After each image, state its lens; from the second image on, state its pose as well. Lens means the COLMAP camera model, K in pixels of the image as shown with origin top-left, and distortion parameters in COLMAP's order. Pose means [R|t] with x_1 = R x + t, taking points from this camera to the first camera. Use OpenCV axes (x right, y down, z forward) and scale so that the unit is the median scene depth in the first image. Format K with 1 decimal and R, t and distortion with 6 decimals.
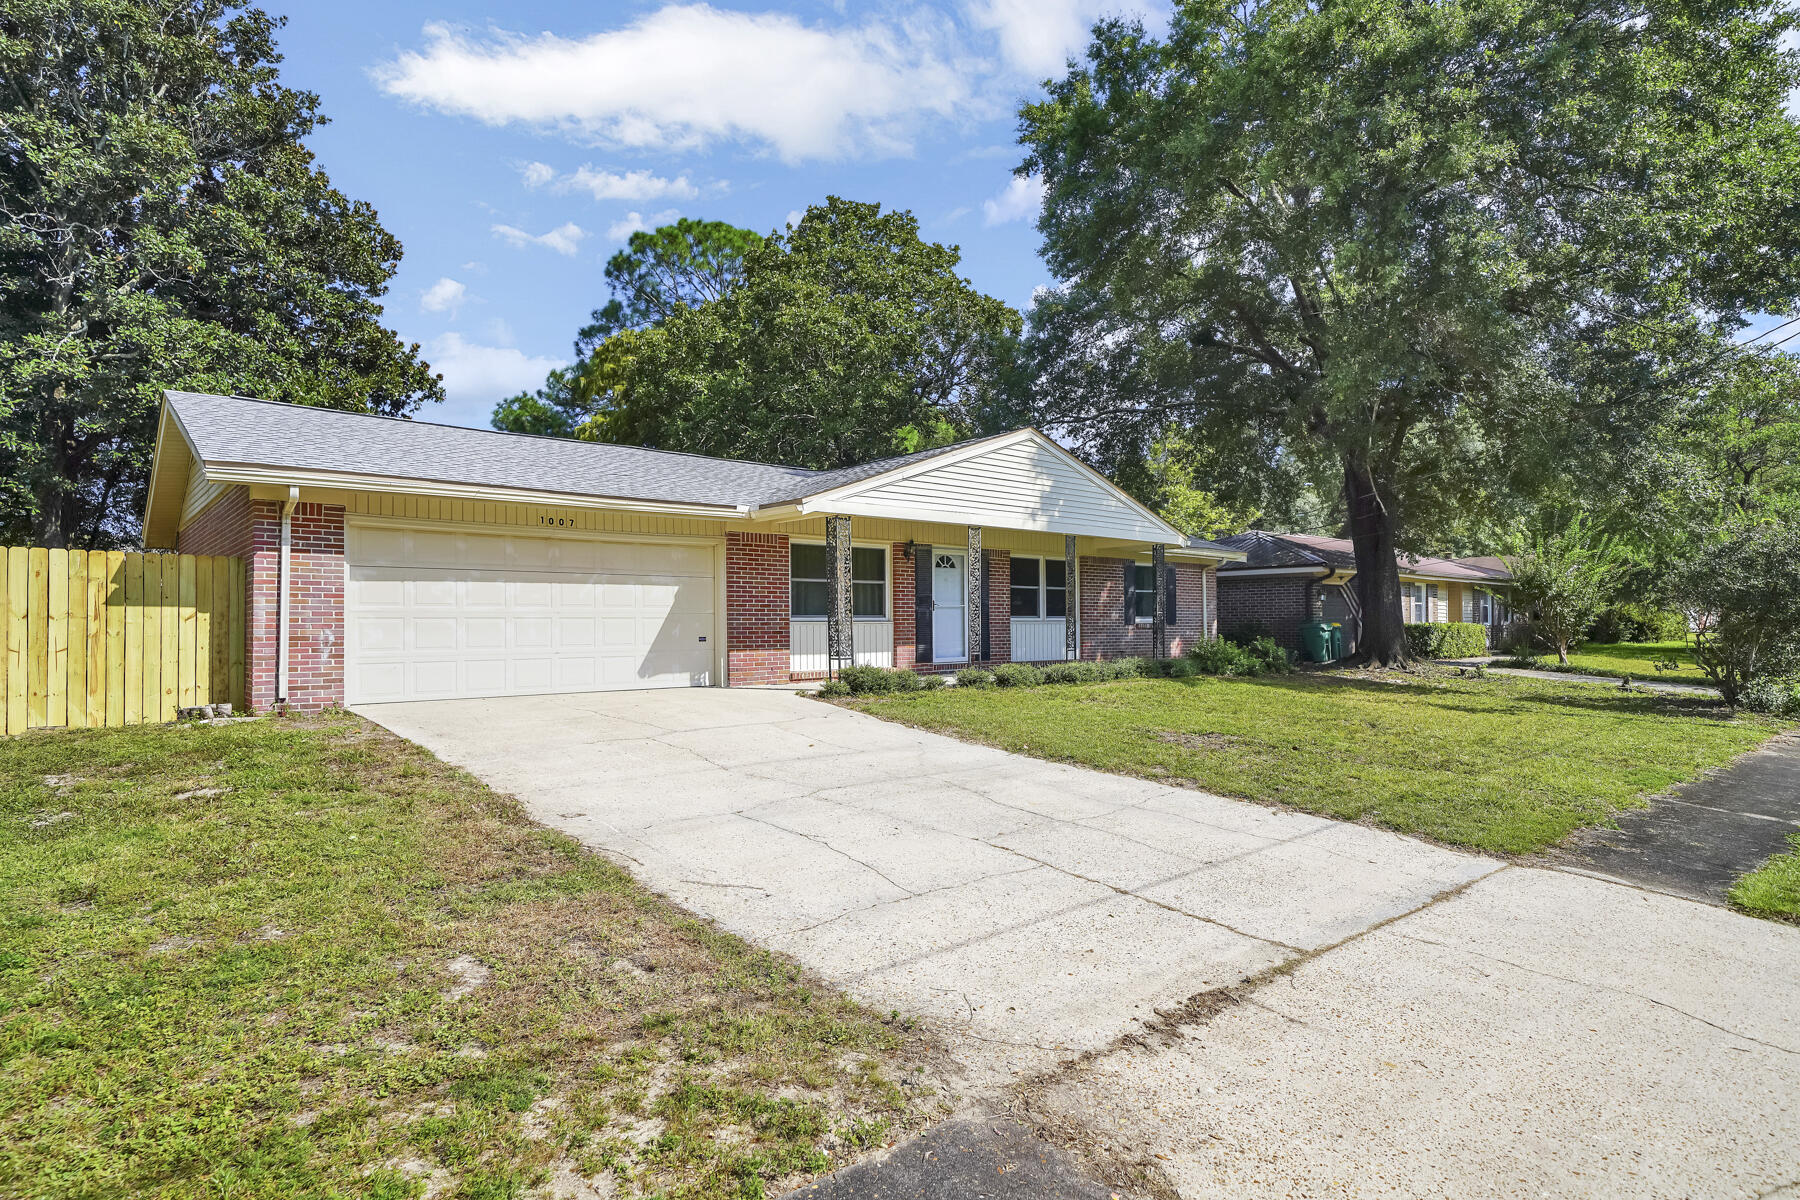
lens RADIAL K [[917.7, 0, 900.8], [0, 917.7, 604.8], [0, 0, 1]] dist [0.000173, -0.000052]
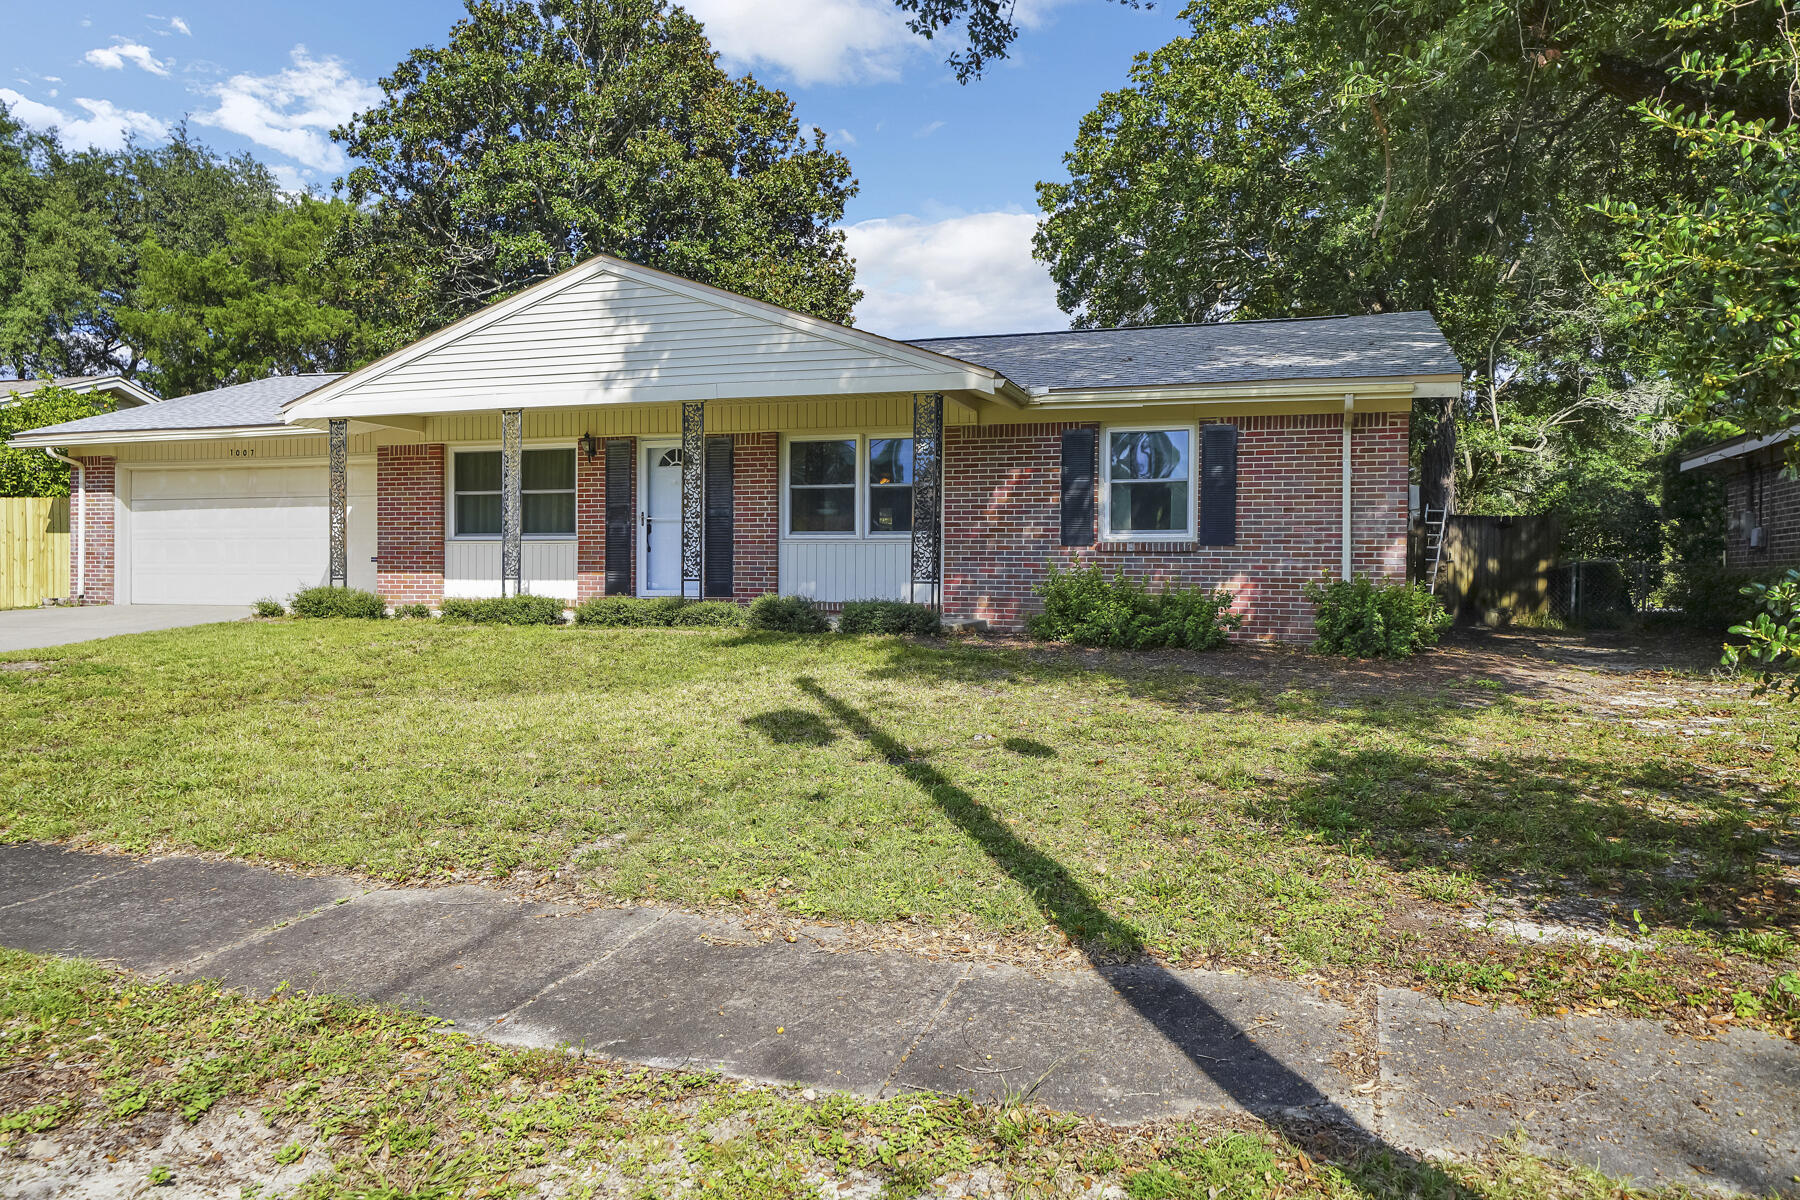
lens RADIAL K [[1238.1, 0, 900.3], [0, 1238.1, 594.5], [0, 0, 1]] dist [-0.011883, -0.000389]
pose [[0.513795, 0.027170, -0.857482, 1.051908], [0.013193, 0.999130, 0.039564, 0.026742], [0.857811, -0.031640, 0.512990, 0.709214]]
